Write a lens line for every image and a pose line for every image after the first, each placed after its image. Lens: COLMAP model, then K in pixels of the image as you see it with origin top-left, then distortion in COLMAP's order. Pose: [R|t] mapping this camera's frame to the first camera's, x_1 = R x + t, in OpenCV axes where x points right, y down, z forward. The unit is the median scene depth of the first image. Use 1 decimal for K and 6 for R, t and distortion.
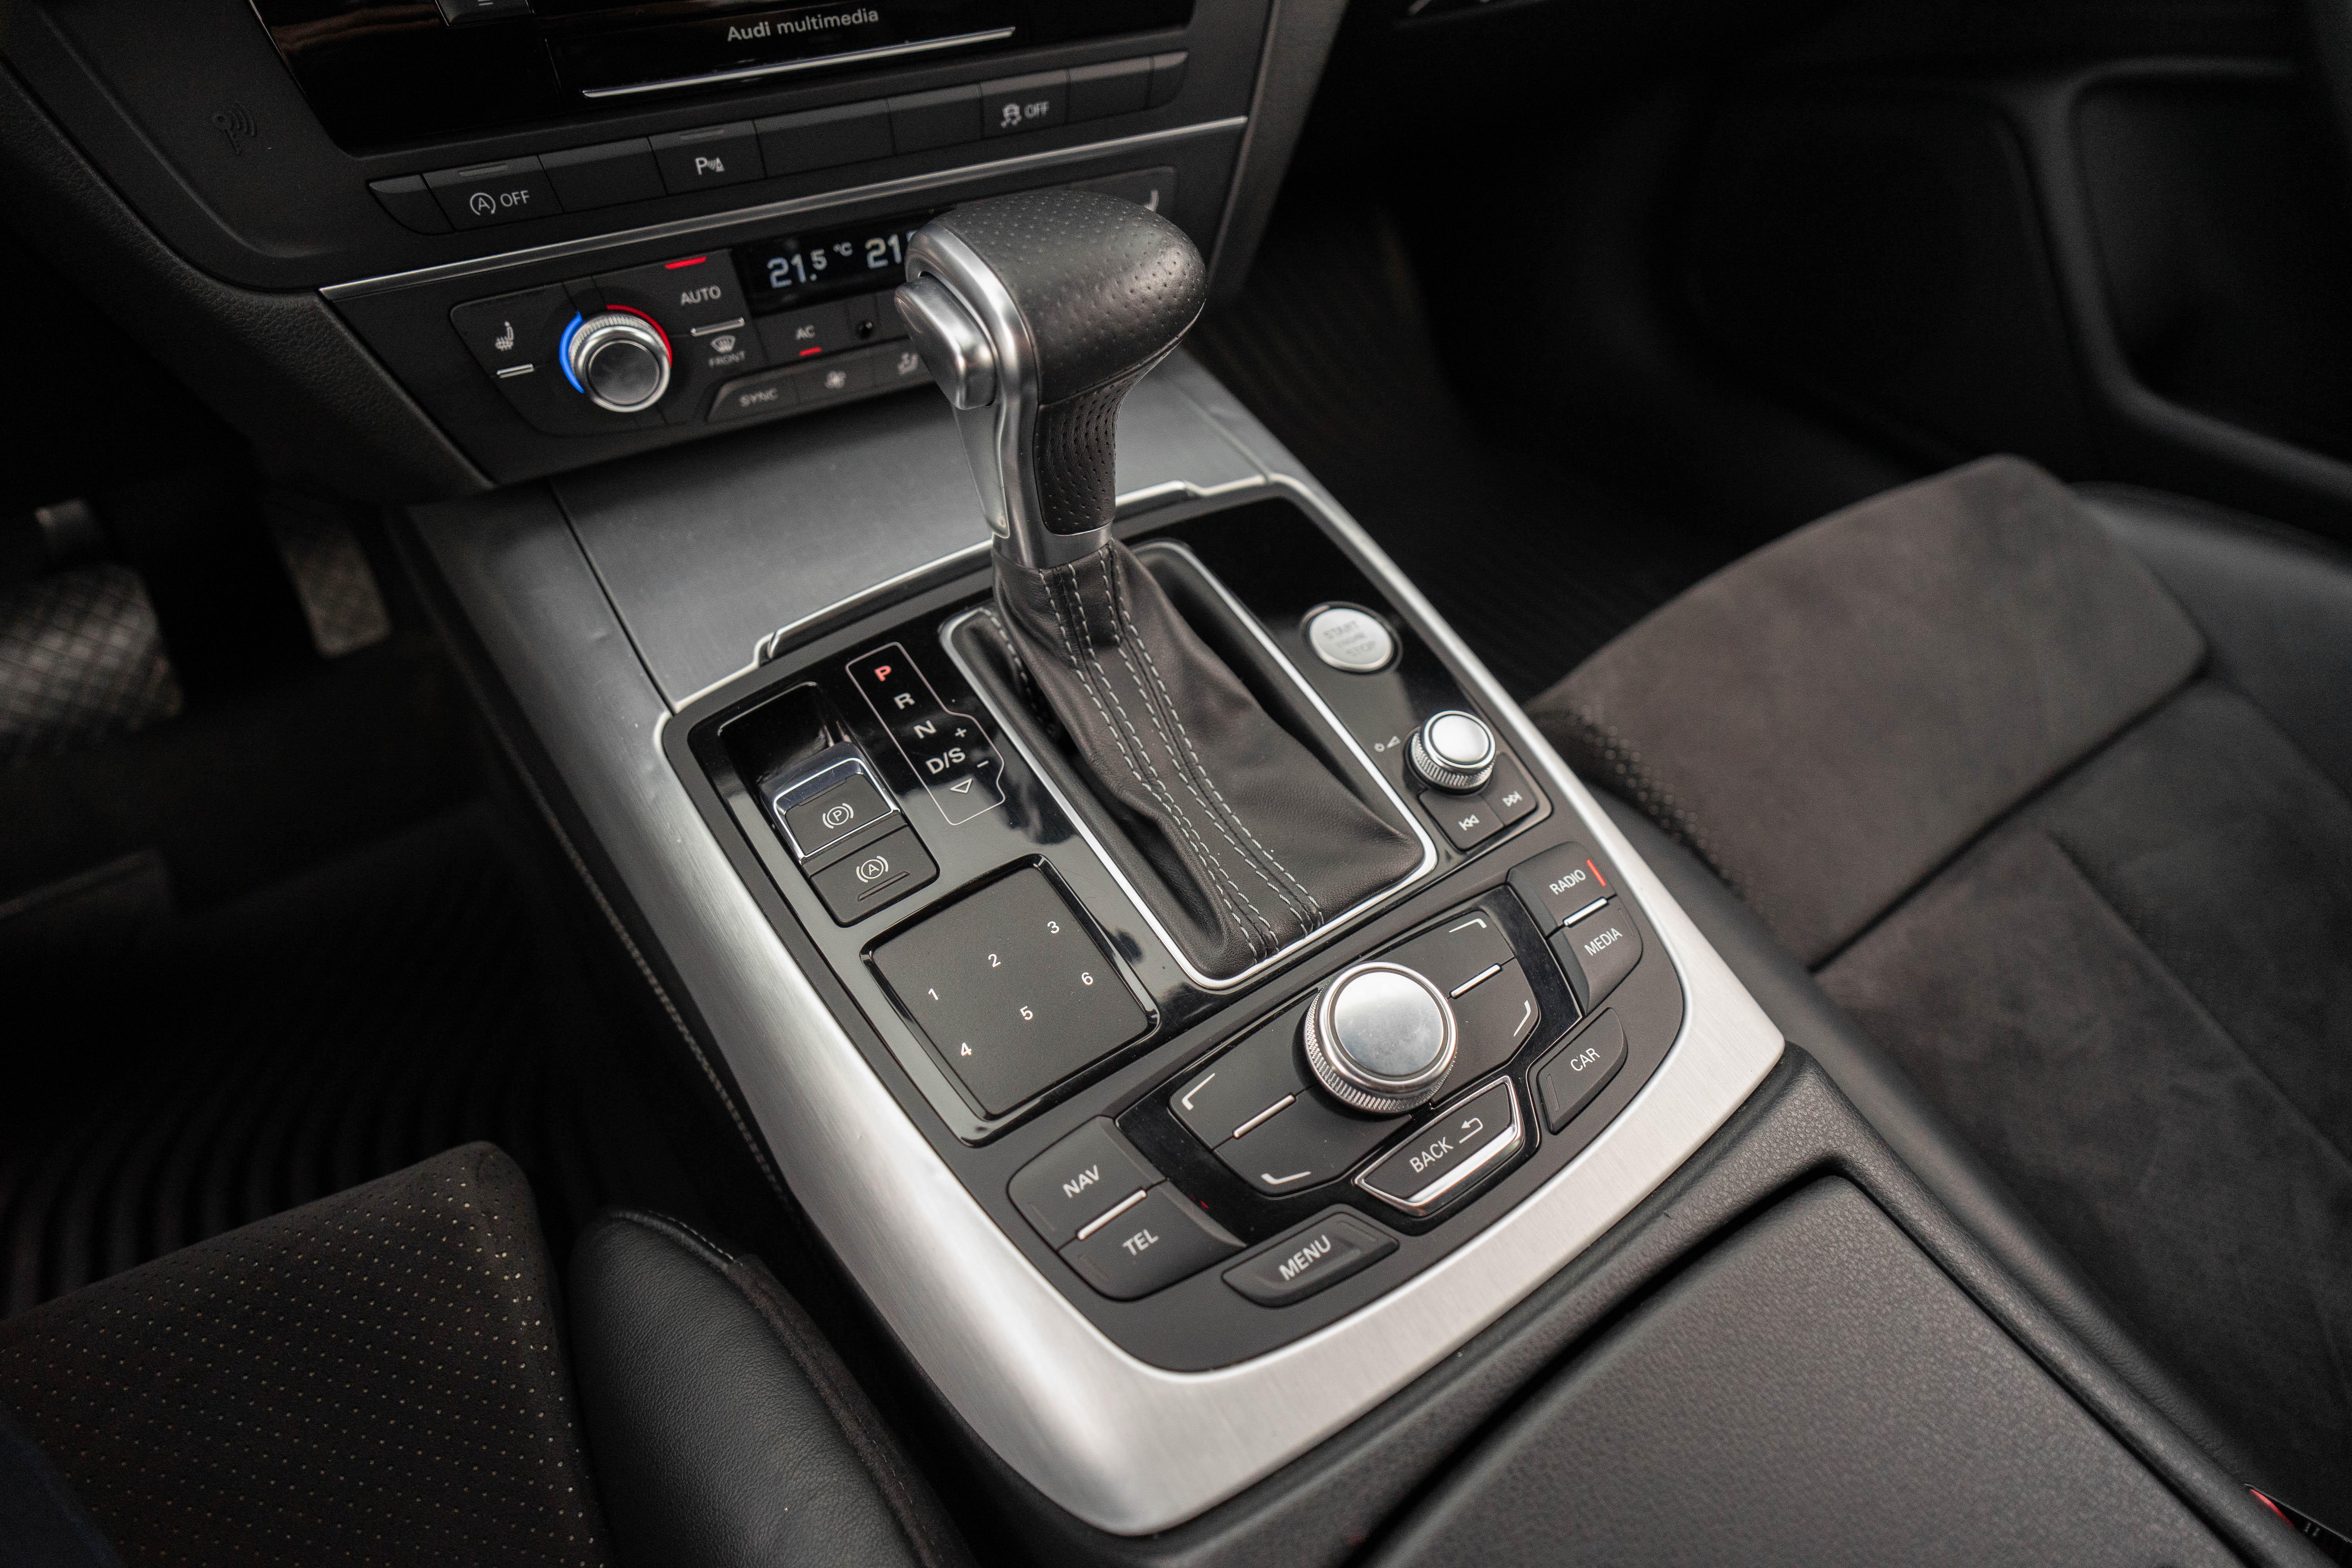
lens RADIAL K [[1221.9, 0, 1186.2], [0, 1221.9, 772.5], [0, 0, 1]] dist [-0.056519, 0.029874]
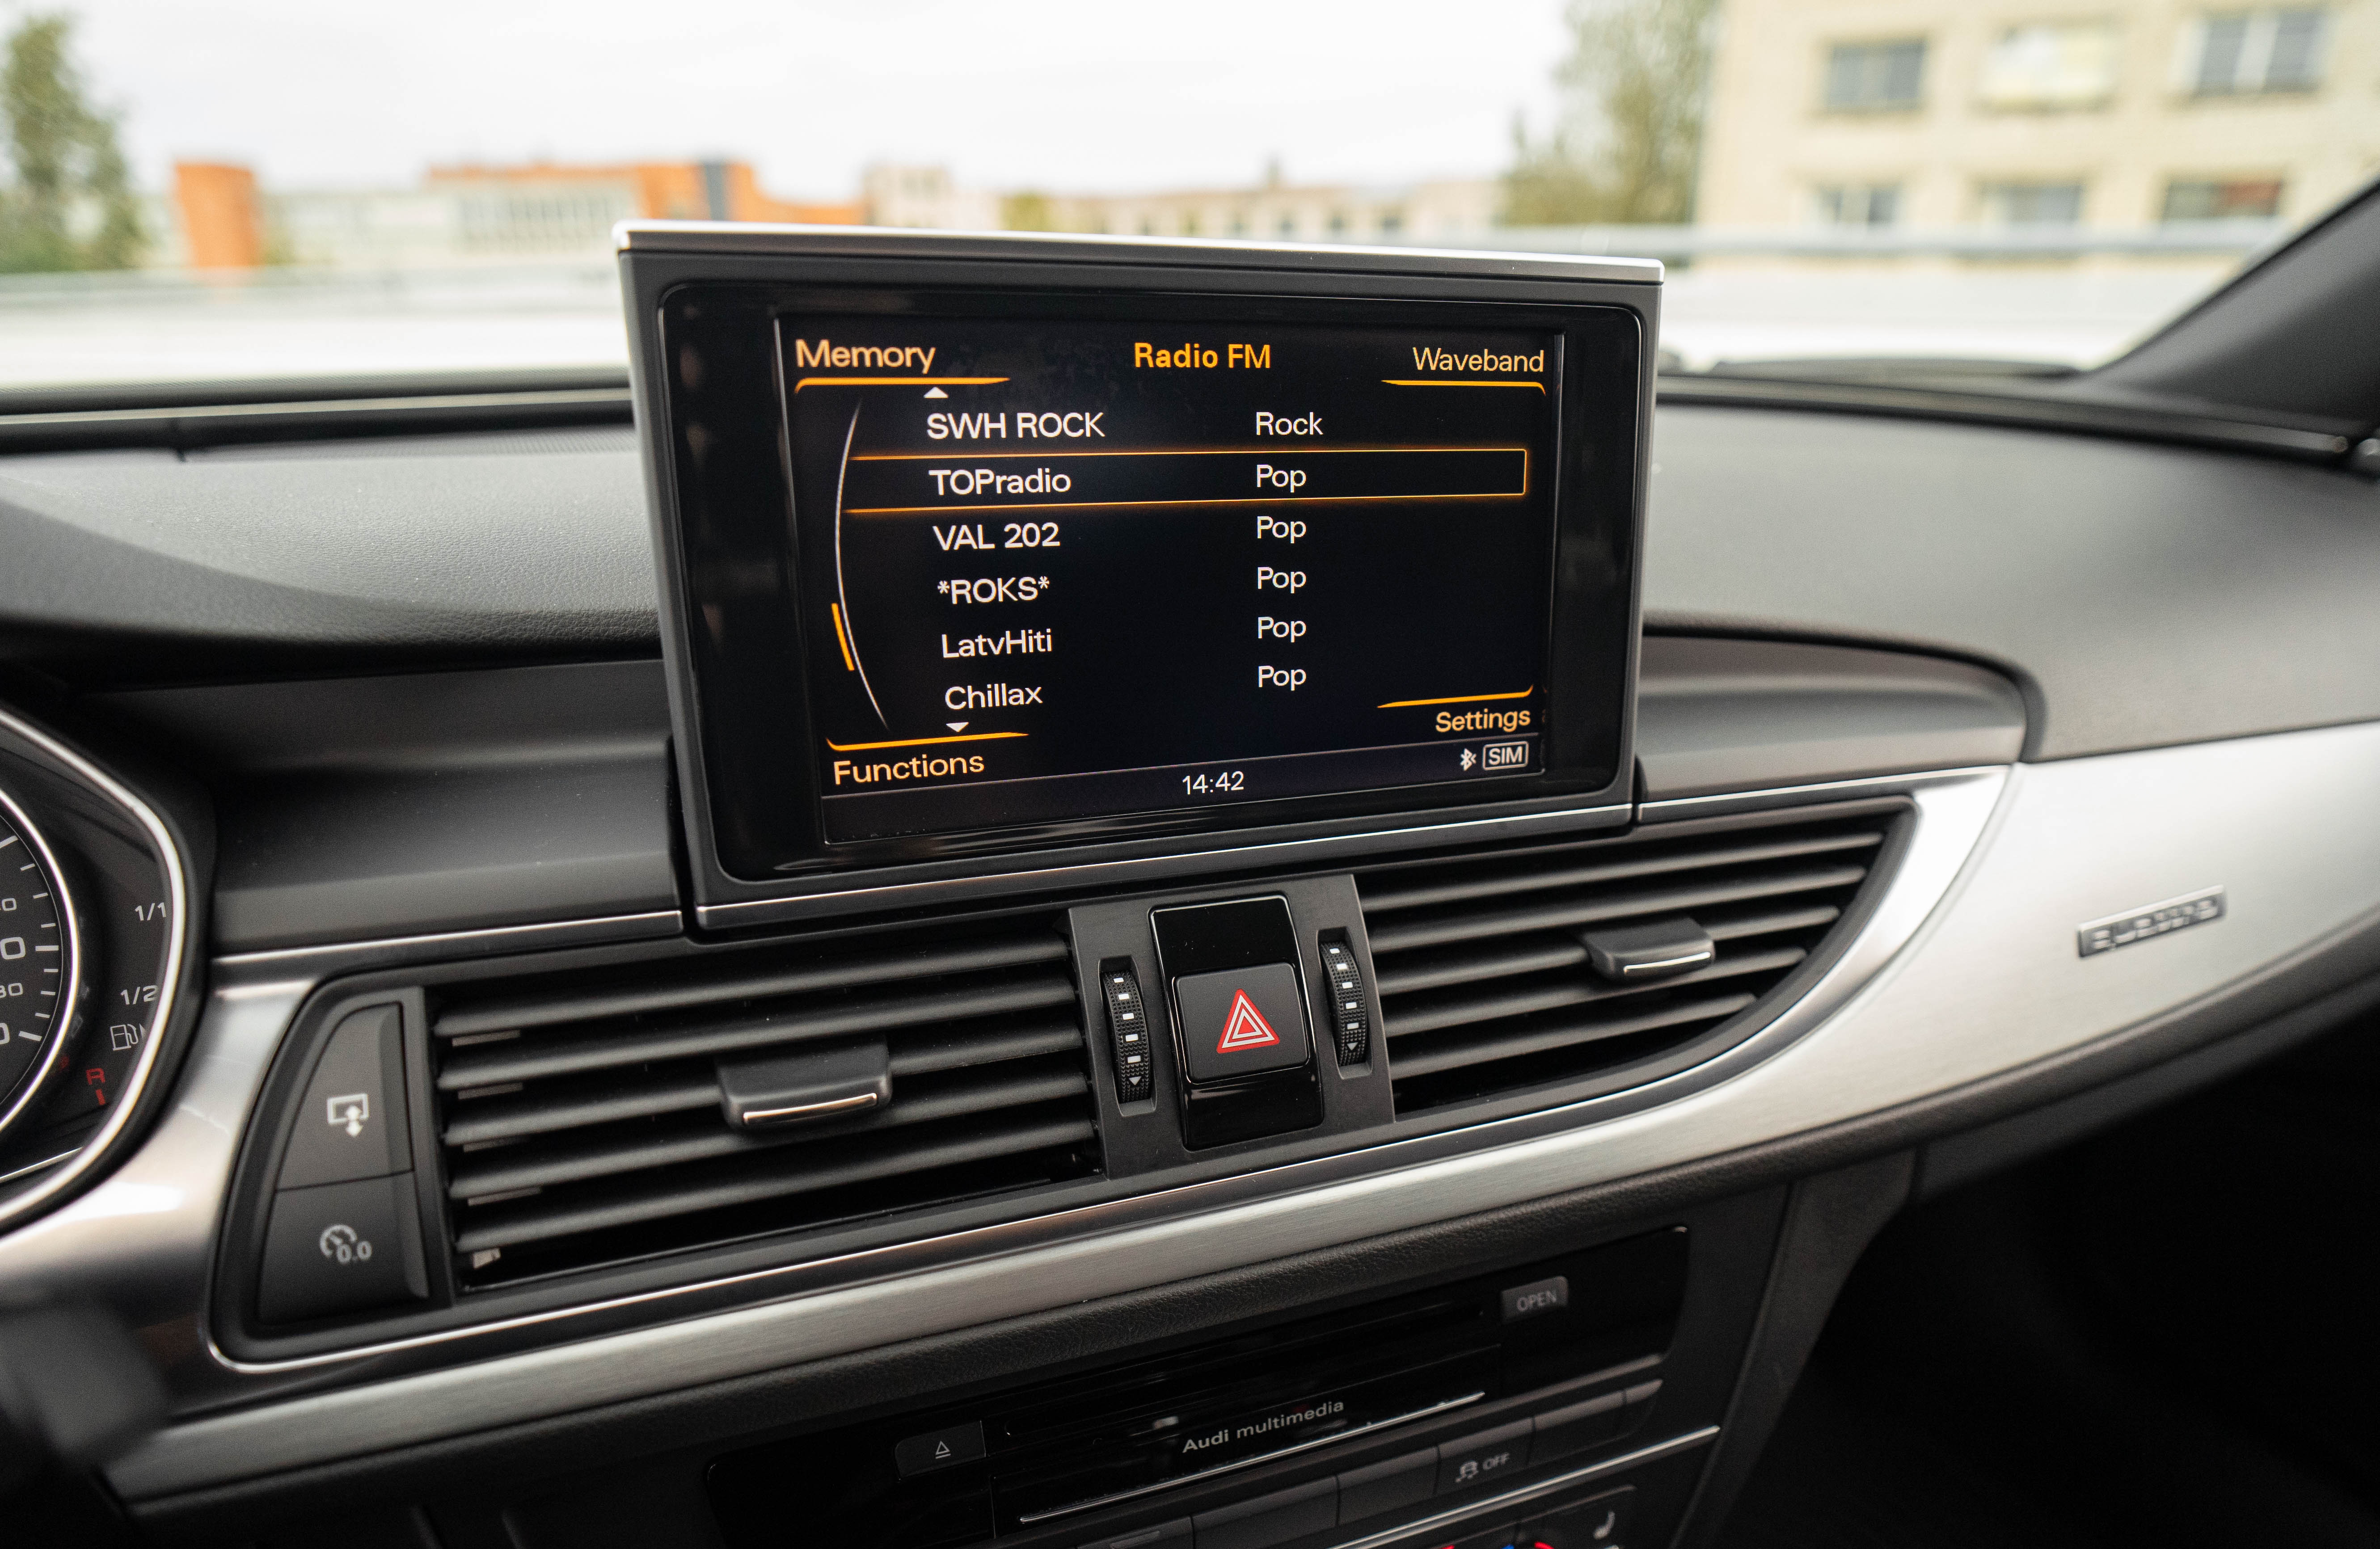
lens RADIAL K [[1406.5, 0, 1228.6], [0, 1406.5, 882.1], [0, 0, 1]] dist [-0.057559, 0.028603]
pose [[0.991611, 0.044223, -0.121456, -0.239207], [-0.090724, 0.907428, -0.410298, -0.566084], [0.092068, 0.417875, 0.903827, -0.104803]]
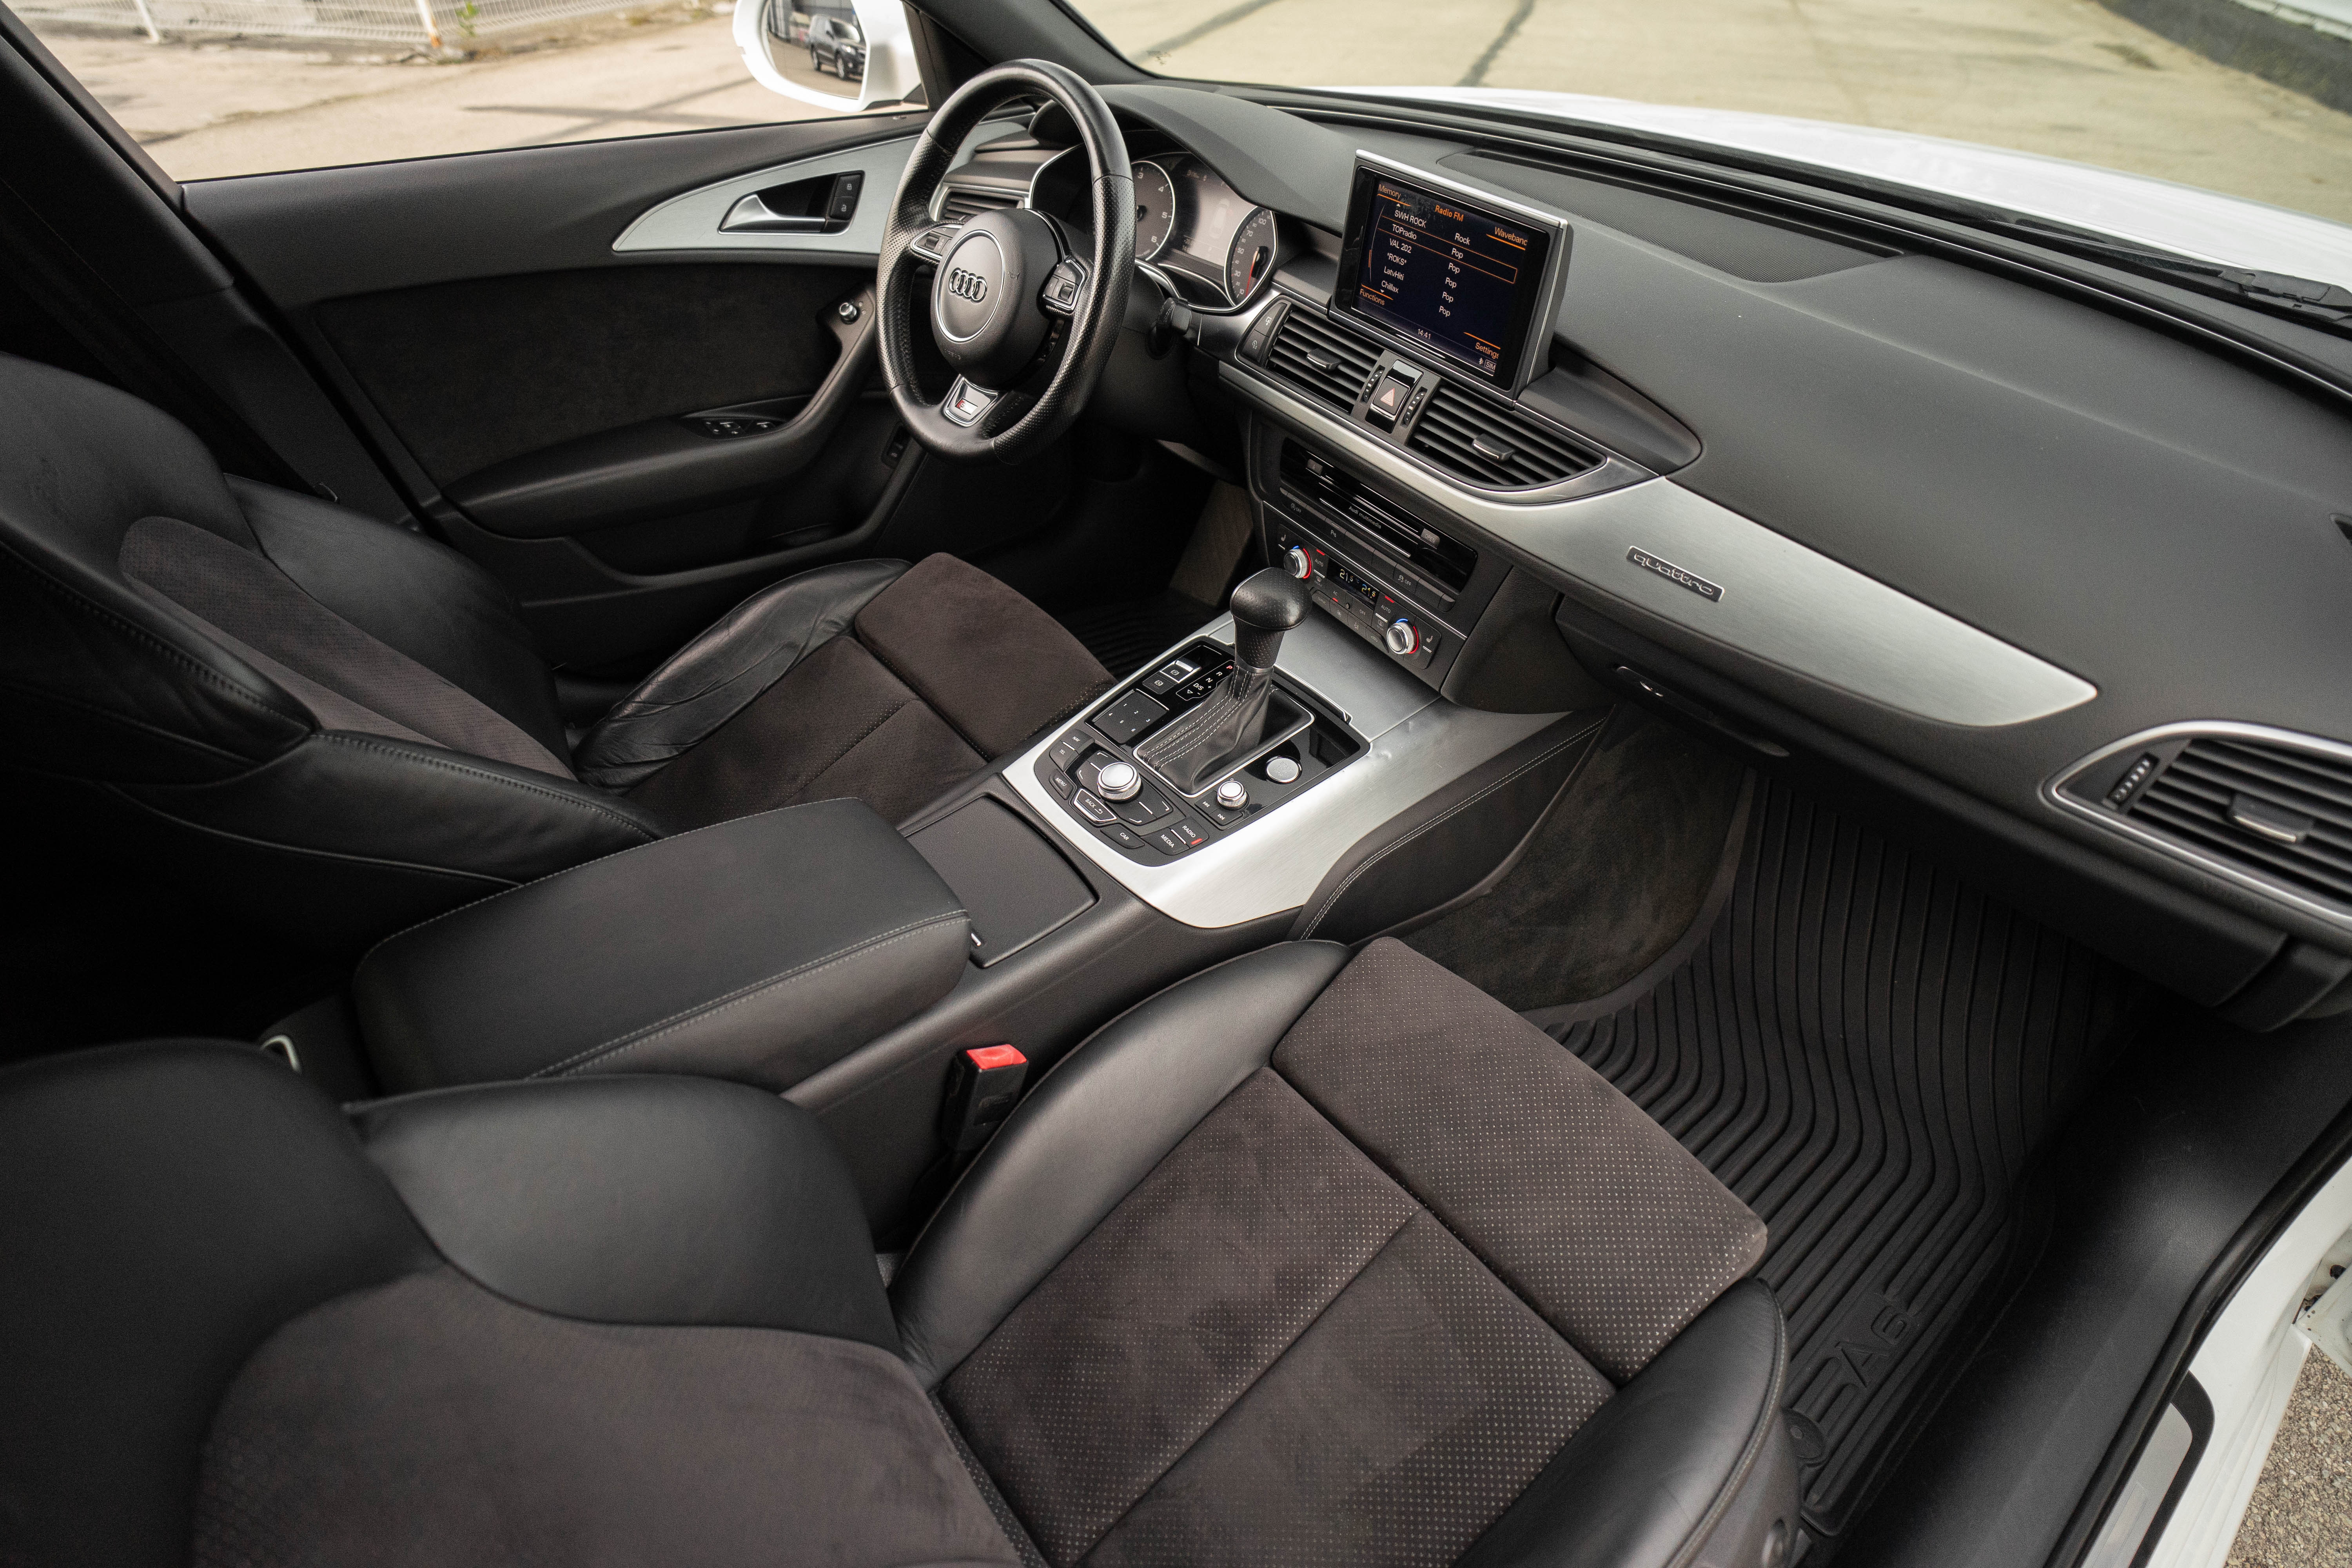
lens RADIAL K [[1221.9, 0, 1186.2], [0, 1221.9, 772.5], [0, 0, 1]] dist [-0.056519, 0.029874]
pose [[0.095059, 0.623662, -0.775892, 2.525084], [-0.730356, 0.573309, 0.371345, -1.085670], [0.676420, 0.531378, 0.509994, -0.584181]]
